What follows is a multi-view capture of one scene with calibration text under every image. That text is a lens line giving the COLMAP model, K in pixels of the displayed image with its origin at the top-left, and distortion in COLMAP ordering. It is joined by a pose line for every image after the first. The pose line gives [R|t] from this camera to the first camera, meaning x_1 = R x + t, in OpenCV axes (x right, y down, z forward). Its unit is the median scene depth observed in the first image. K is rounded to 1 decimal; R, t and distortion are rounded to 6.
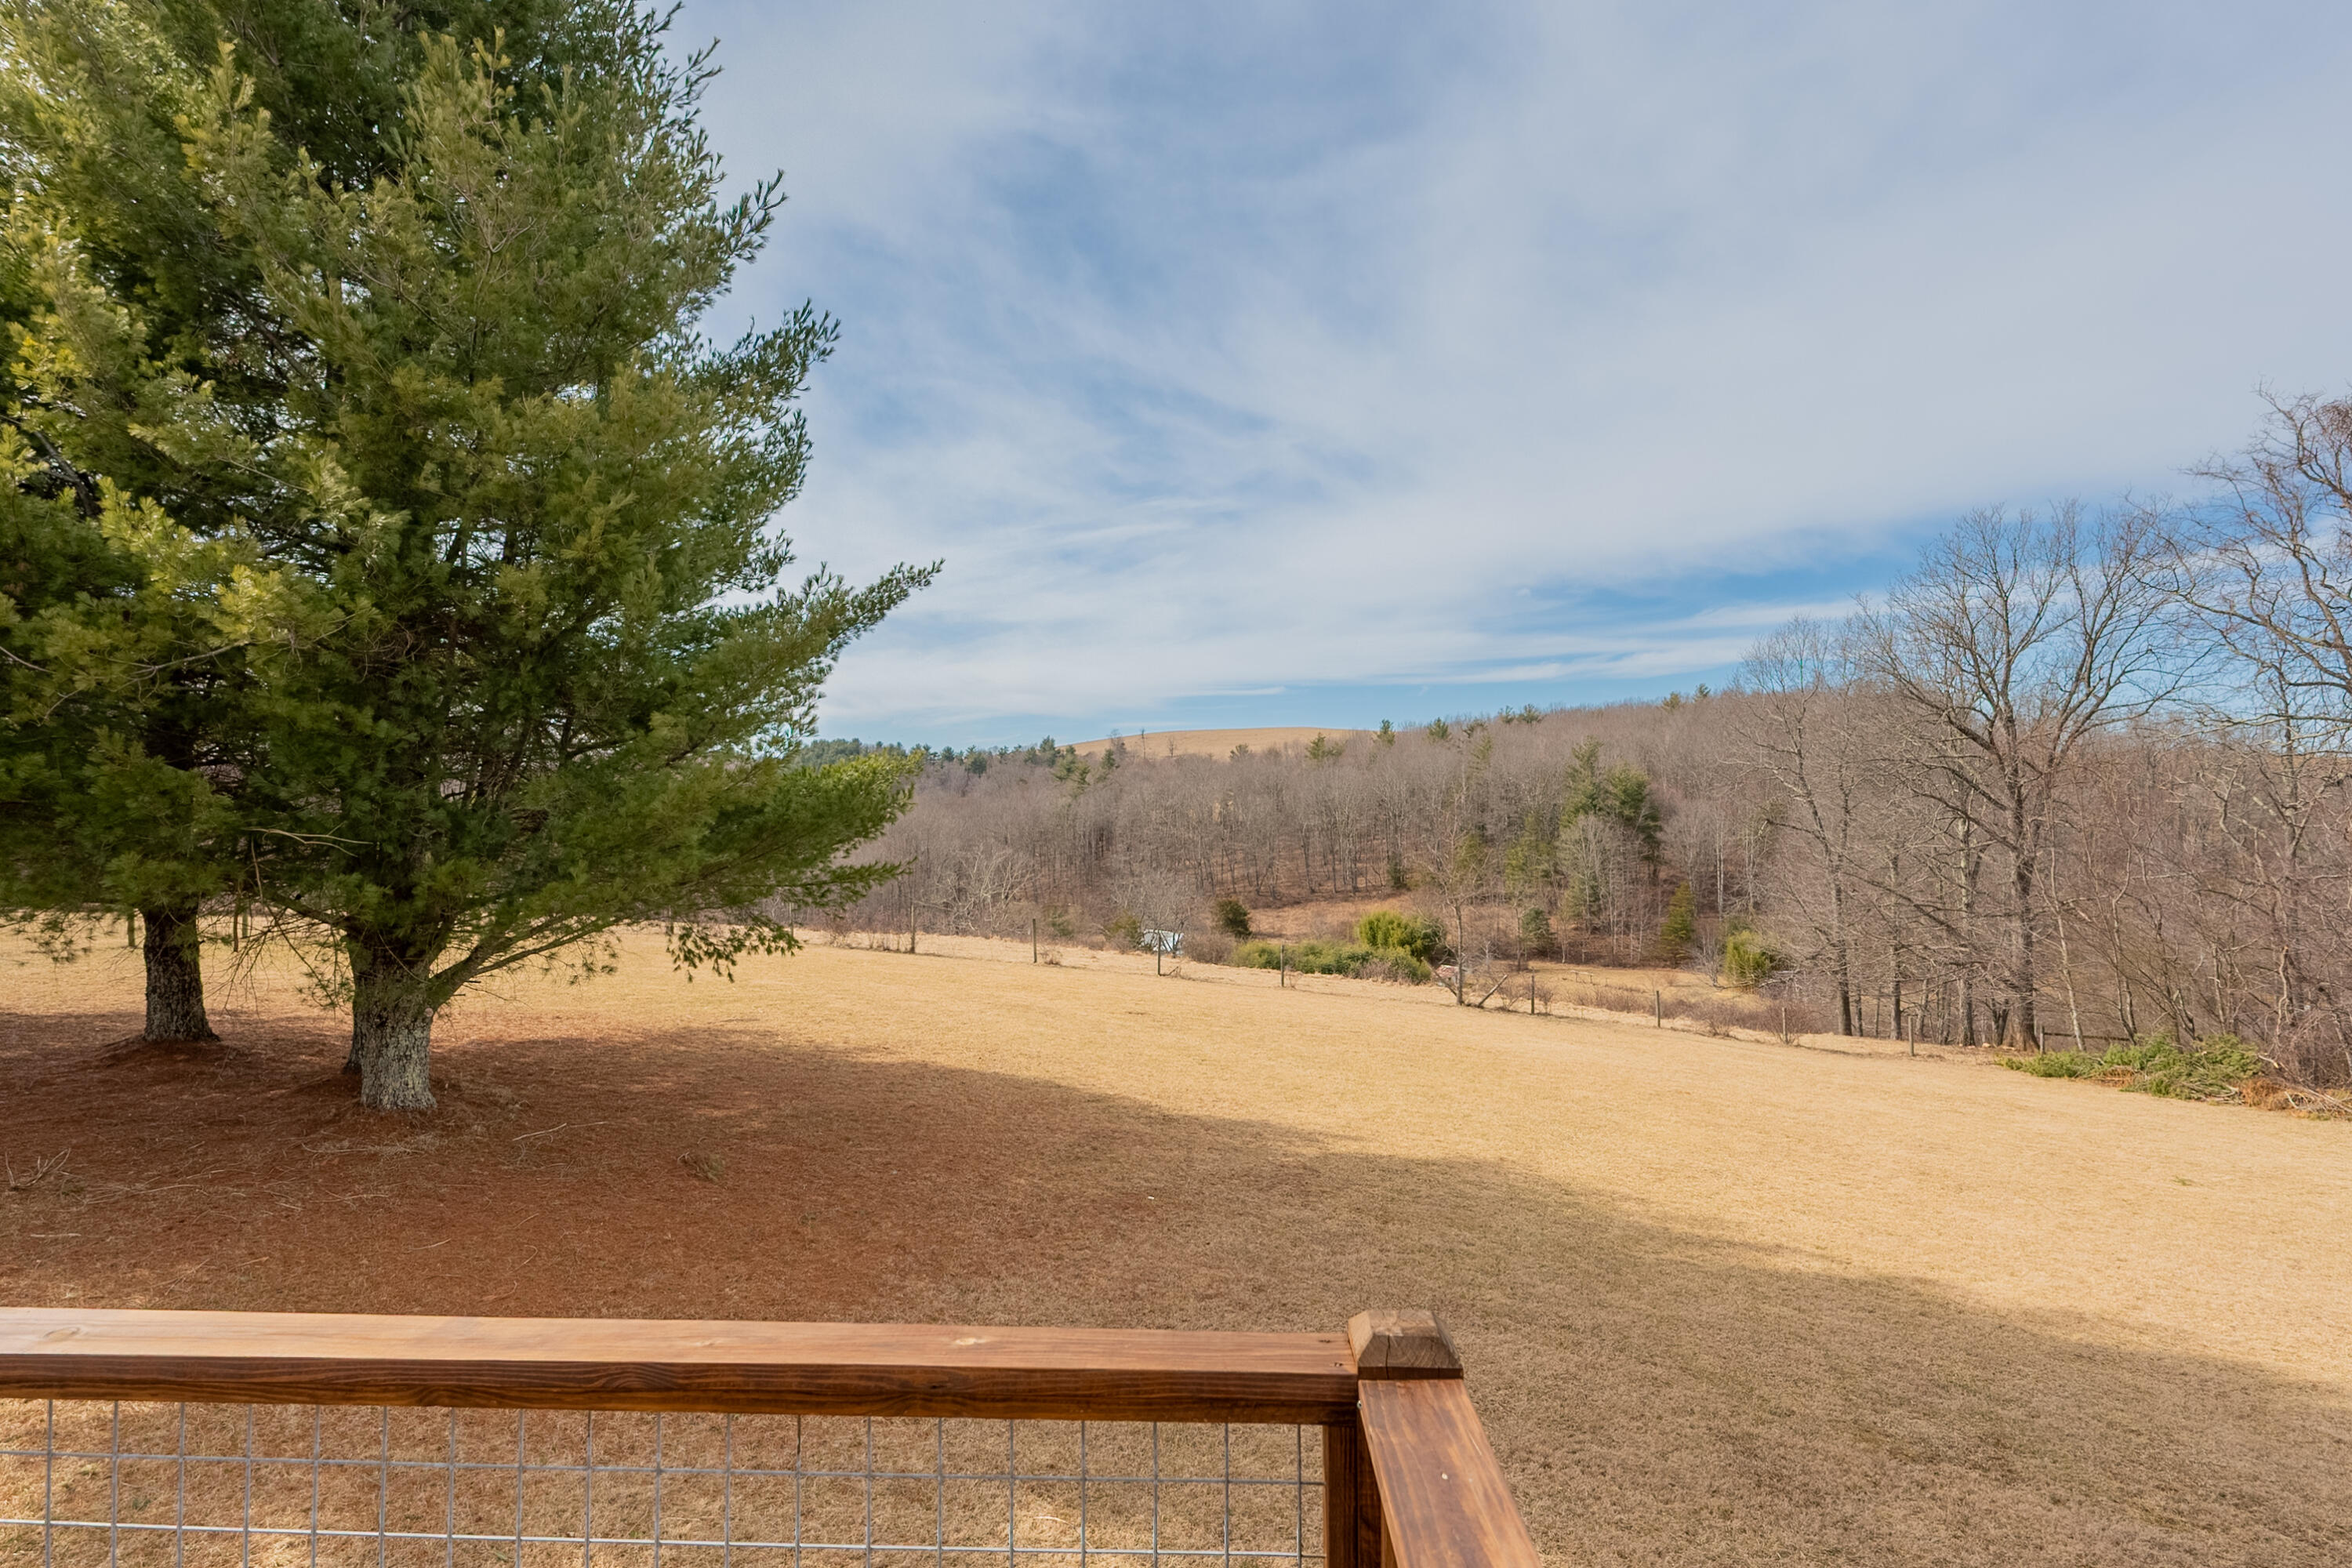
lens RADIAL K [[1143.8, 0, 1151.5], [0, 1143.8, 791.7], [0, 0, 1]] dist [-0.001073, 0.000137]
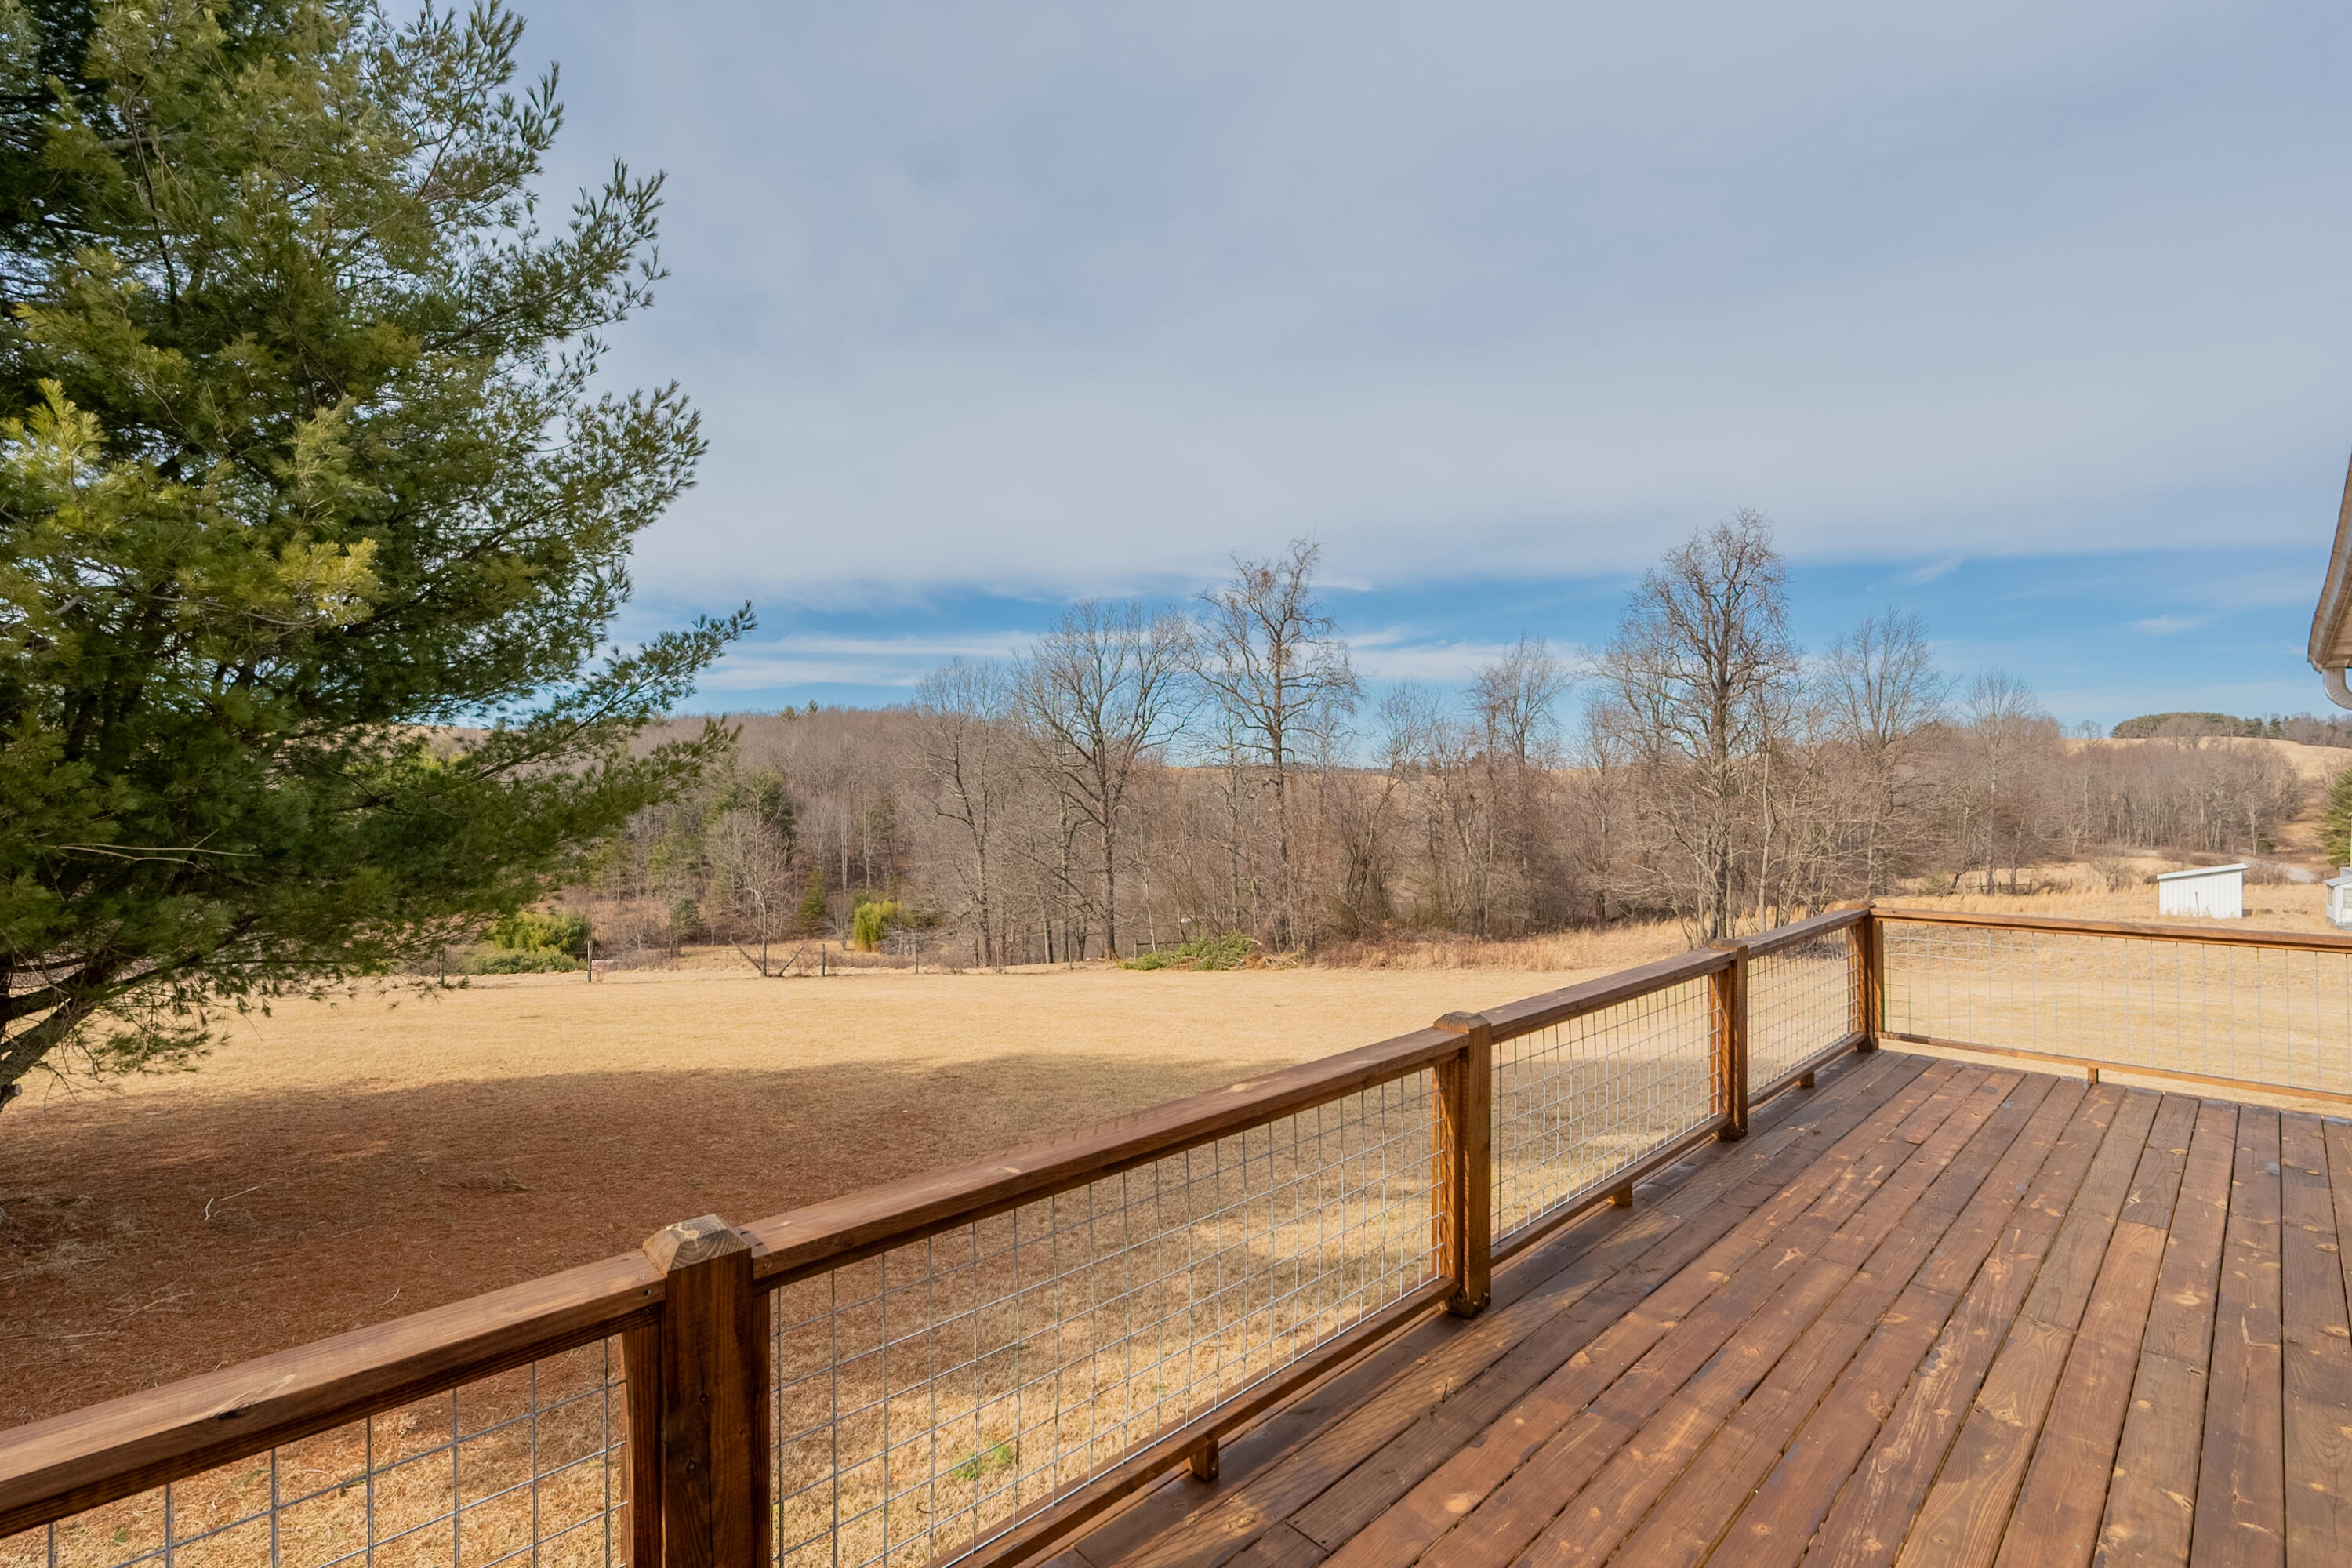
lens RADIAL K [[1017.0, 0, 1157.3], [0, 1017.0, 779.5], [0, 0, 1]] dist [-0.000561, 0.000107]
pose [[0.702167, 0.005114, 0.711994, -0.602521], [0.002824, 0.999946, -0.009968, 0.002567], [-0.712007, 0.009009, 0.702115, 0.014597]]
